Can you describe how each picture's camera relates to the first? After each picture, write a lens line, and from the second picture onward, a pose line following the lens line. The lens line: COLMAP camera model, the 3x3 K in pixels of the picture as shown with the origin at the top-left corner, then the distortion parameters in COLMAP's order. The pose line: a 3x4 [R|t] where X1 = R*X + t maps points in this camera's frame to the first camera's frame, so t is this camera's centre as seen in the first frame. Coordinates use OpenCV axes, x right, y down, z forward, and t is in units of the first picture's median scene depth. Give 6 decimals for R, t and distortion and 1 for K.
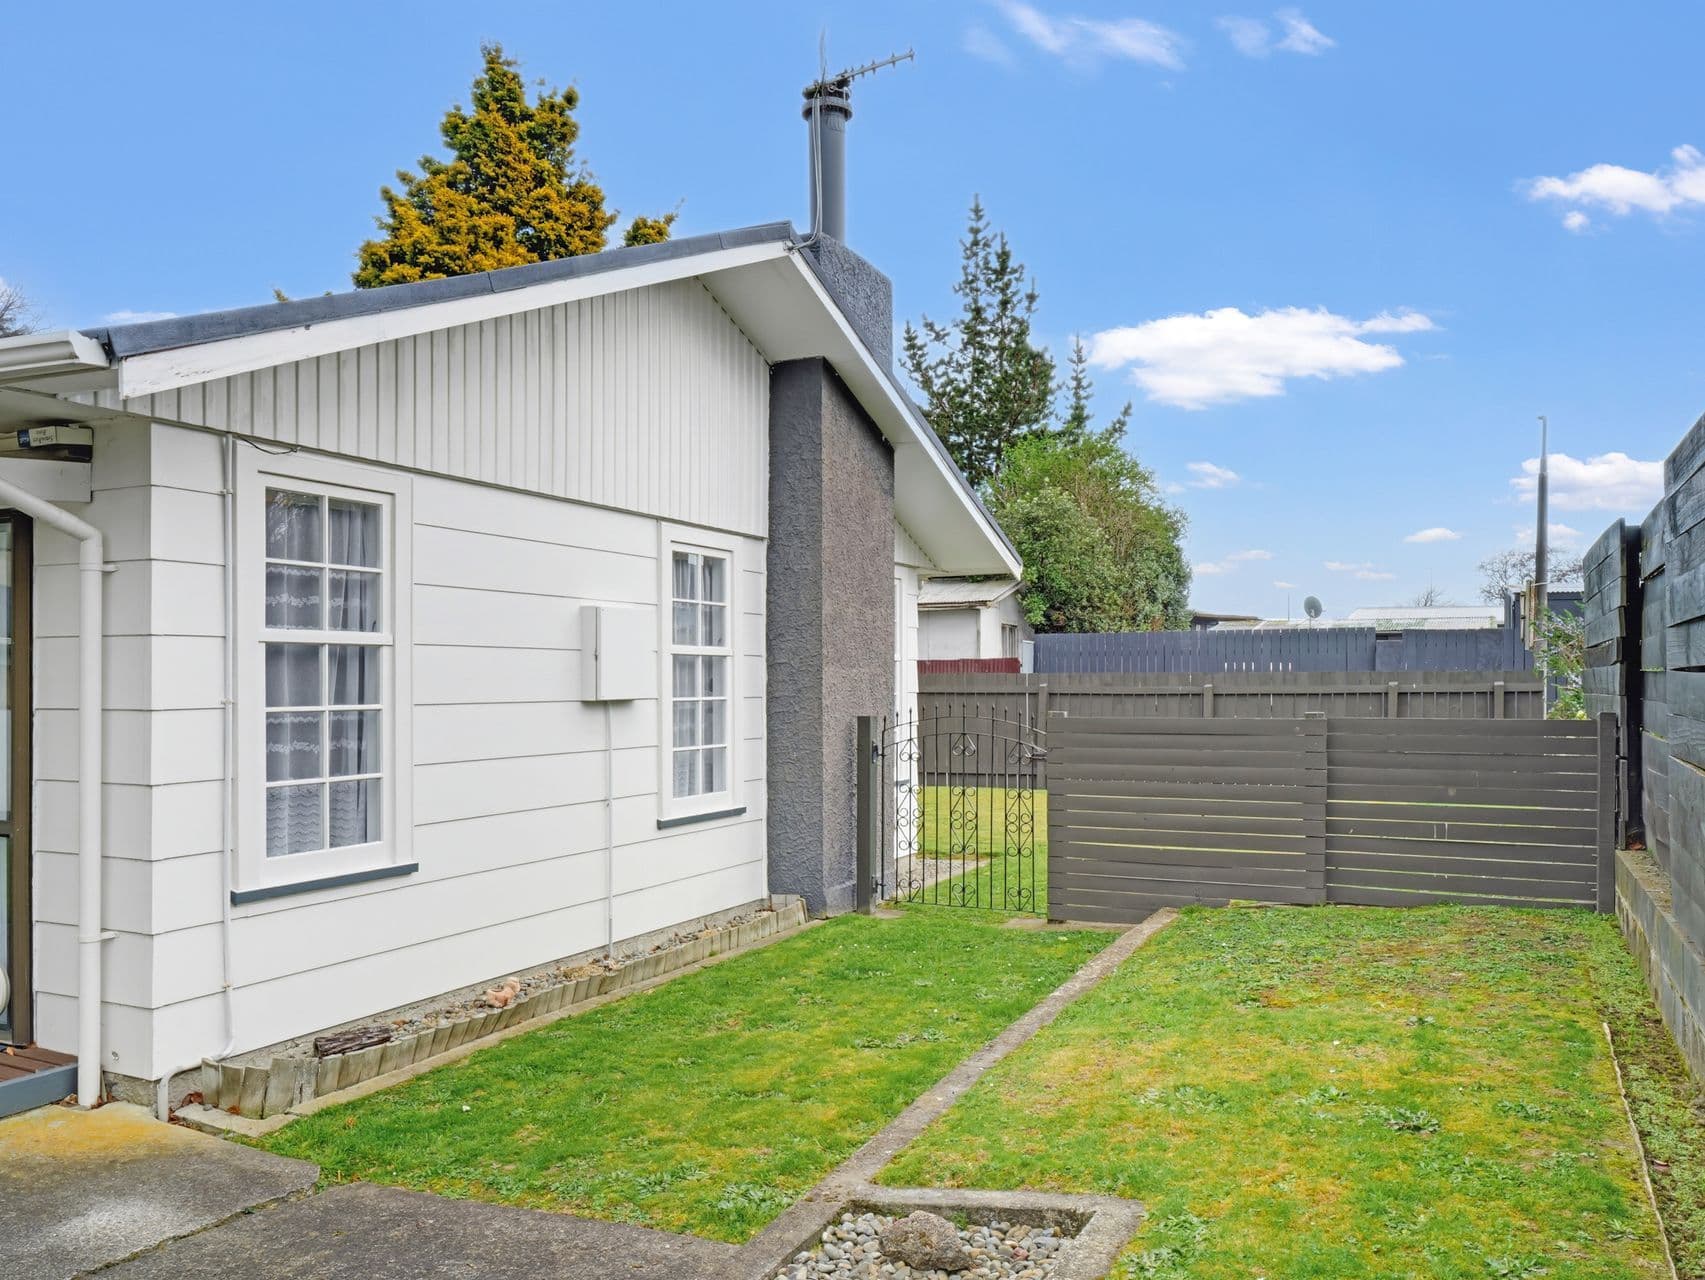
lens RADIAL K [[1358.0, 0, 847.4], [0, 1358.0, 653.6], [0, 0, 1]] dist [0.003140, 0.000173]
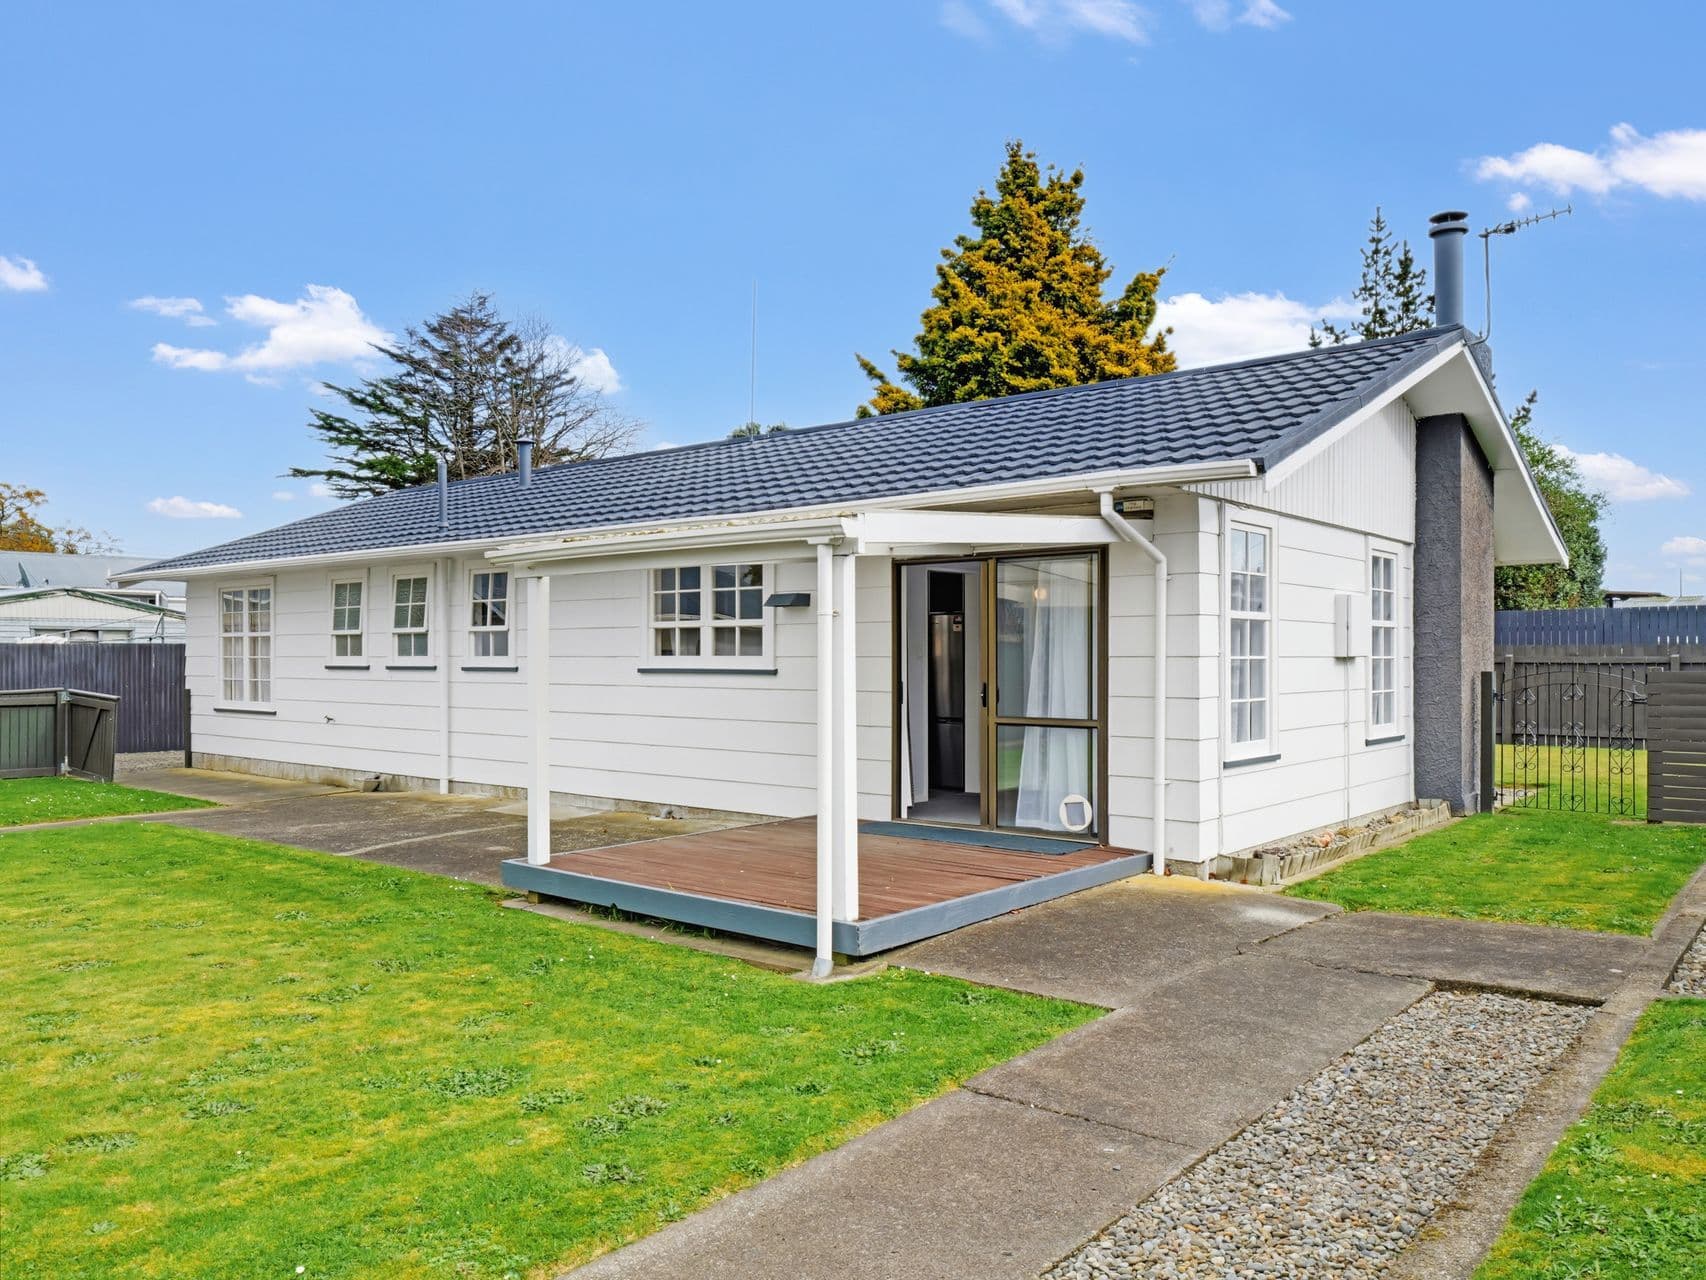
lens RADIAL K [[1277.2, 0, 857.2], [0, 1277.2, 631.2], [0, 0, 1]] dist [0.010963, -0.003942]
pose [[0.971139, -0.005770, -0.238446, -0.138354], [0.005280, 0.999982, -0.002696, 0.002612], [0.238457, 0.001359, 0.971152, -0.190416]]
